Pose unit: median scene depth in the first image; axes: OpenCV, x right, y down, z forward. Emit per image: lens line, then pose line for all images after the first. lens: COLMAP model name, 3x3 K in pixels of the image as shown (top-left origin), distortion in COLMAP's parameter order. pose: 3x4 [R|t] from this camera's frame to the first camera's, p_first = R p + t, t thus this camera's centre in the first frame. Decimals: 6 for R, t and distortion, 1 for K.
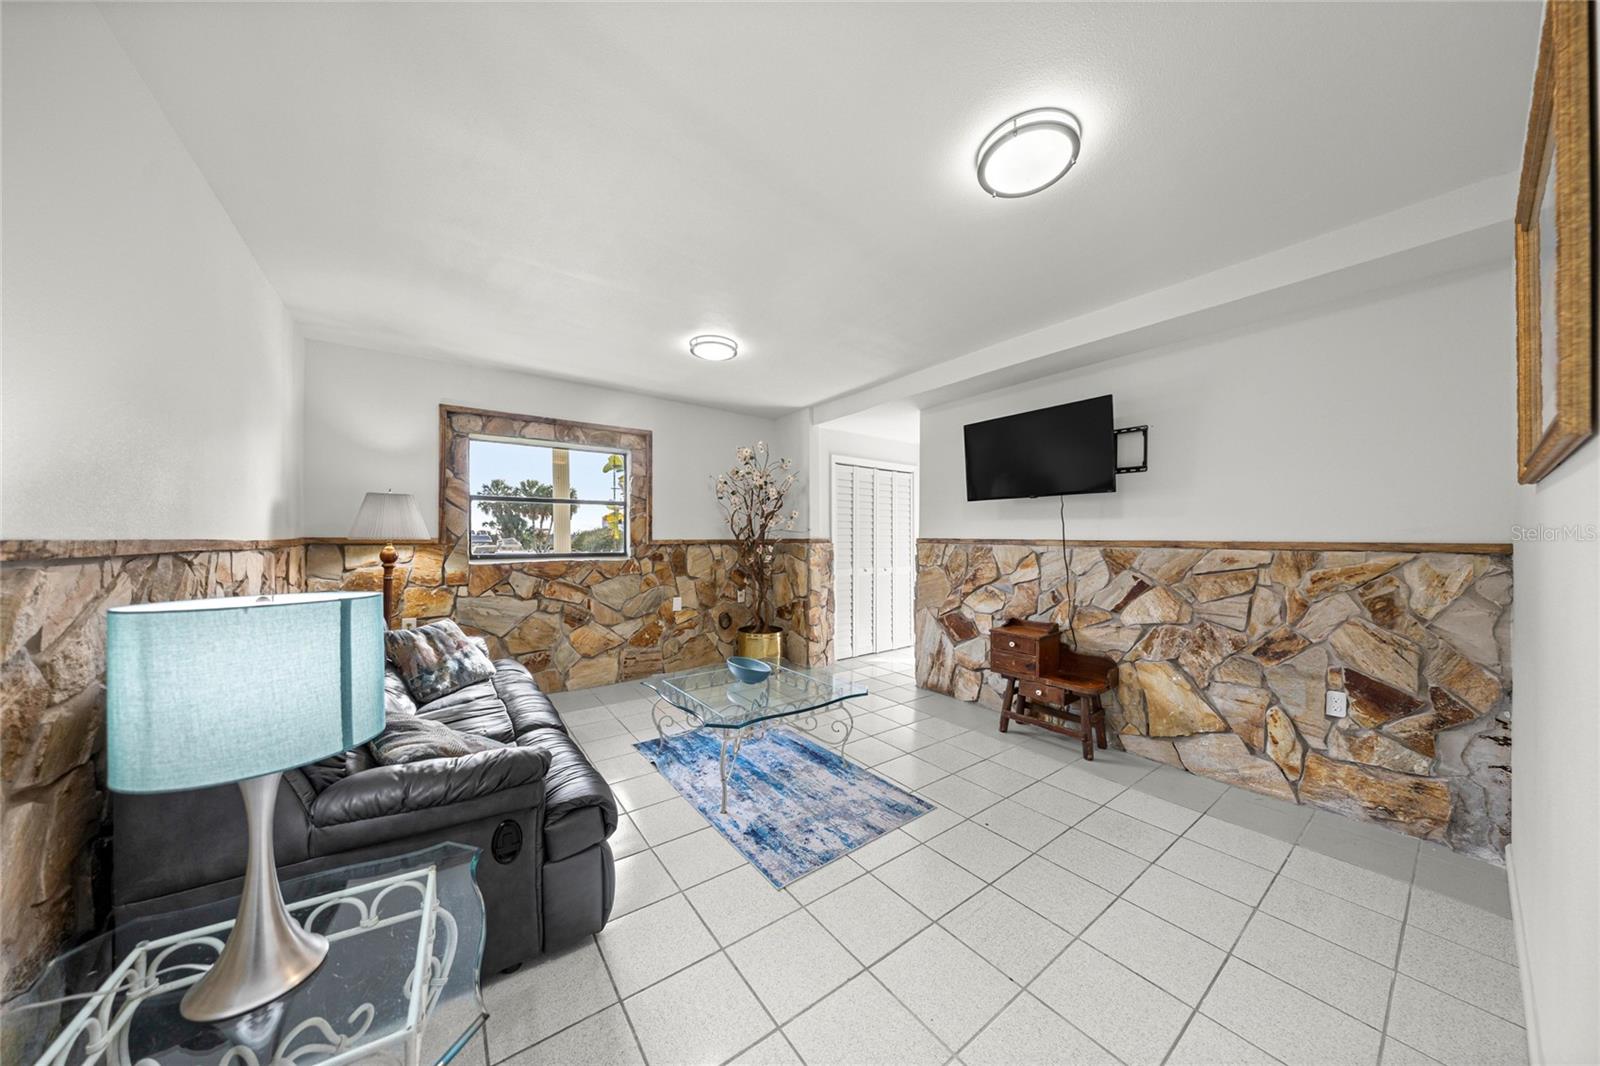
lens RADIAL K [[500.8, 0, 800.0], [0, 500.8, 533.0], [0, 0, 1]] dist [-0.000120, -0.000003]
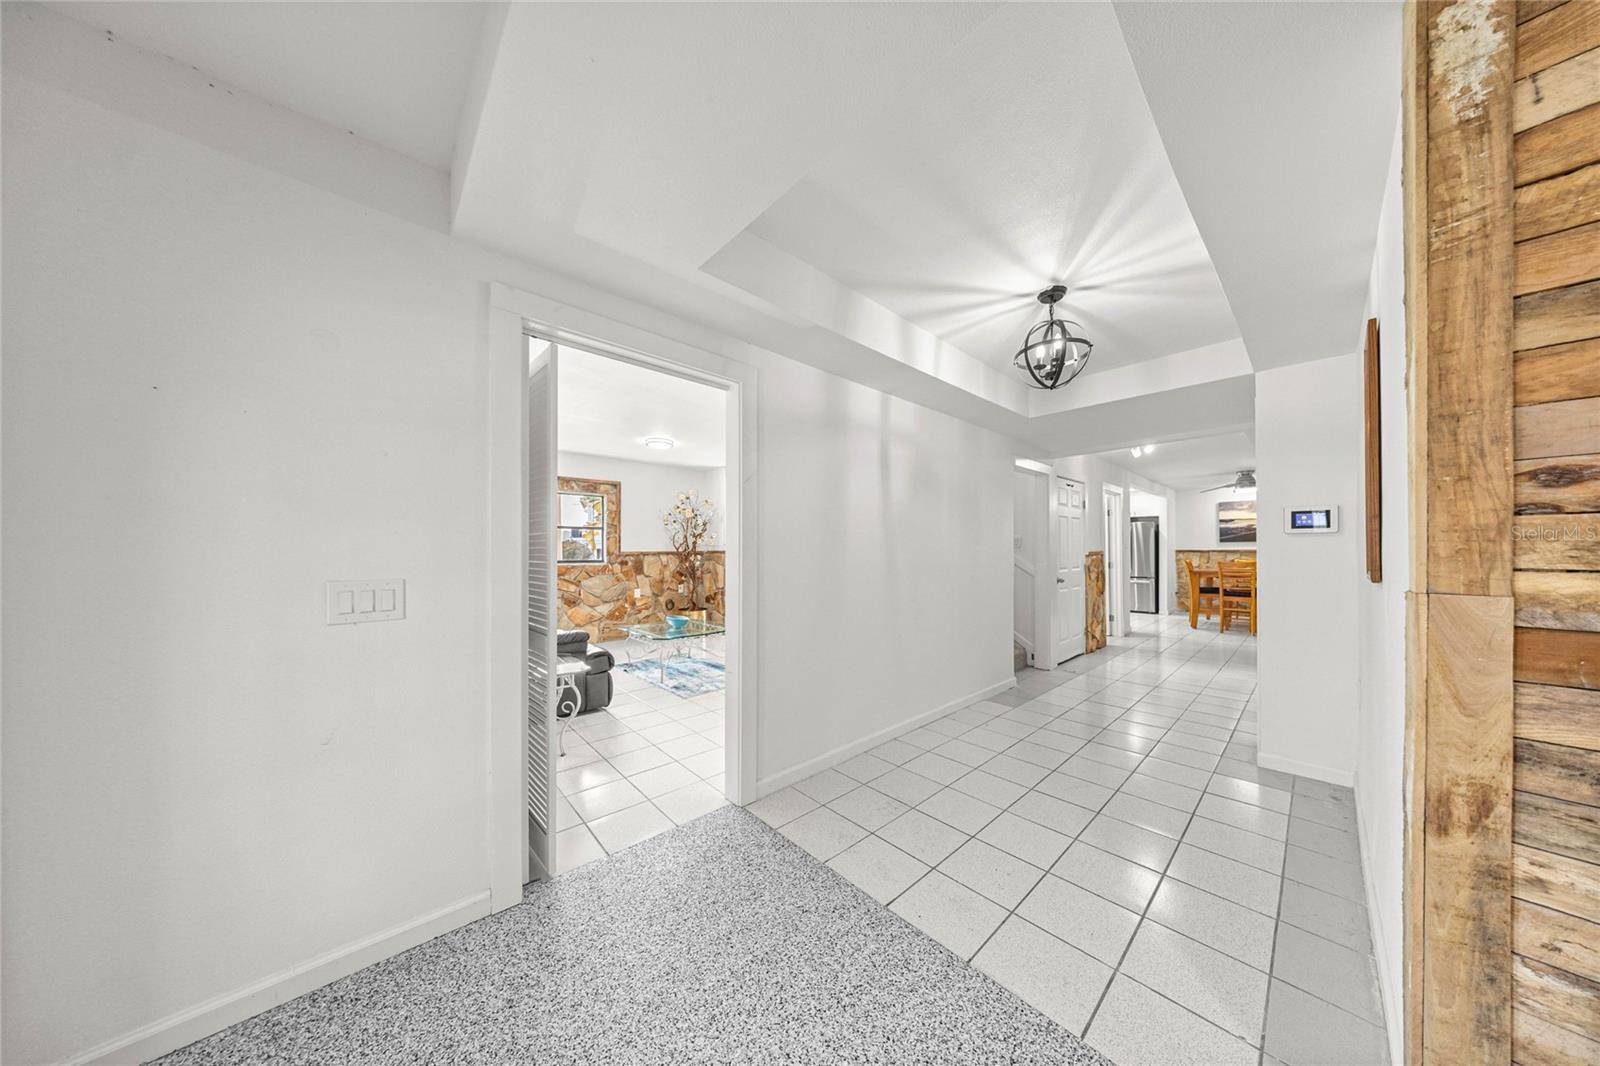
lens RADIAL K [[473.0, 0, 809.0], [0, 473.0, 545.3], [0, 0, 1]] dist [0.000173, 0.000002]
pose [[0.993802, -0.001057, 0.111160, 0.118286], [0.001228, 0.999998, -0.001474, -0.003058], [-0.111158, 0.001602, 0.993801, -0.507252]]
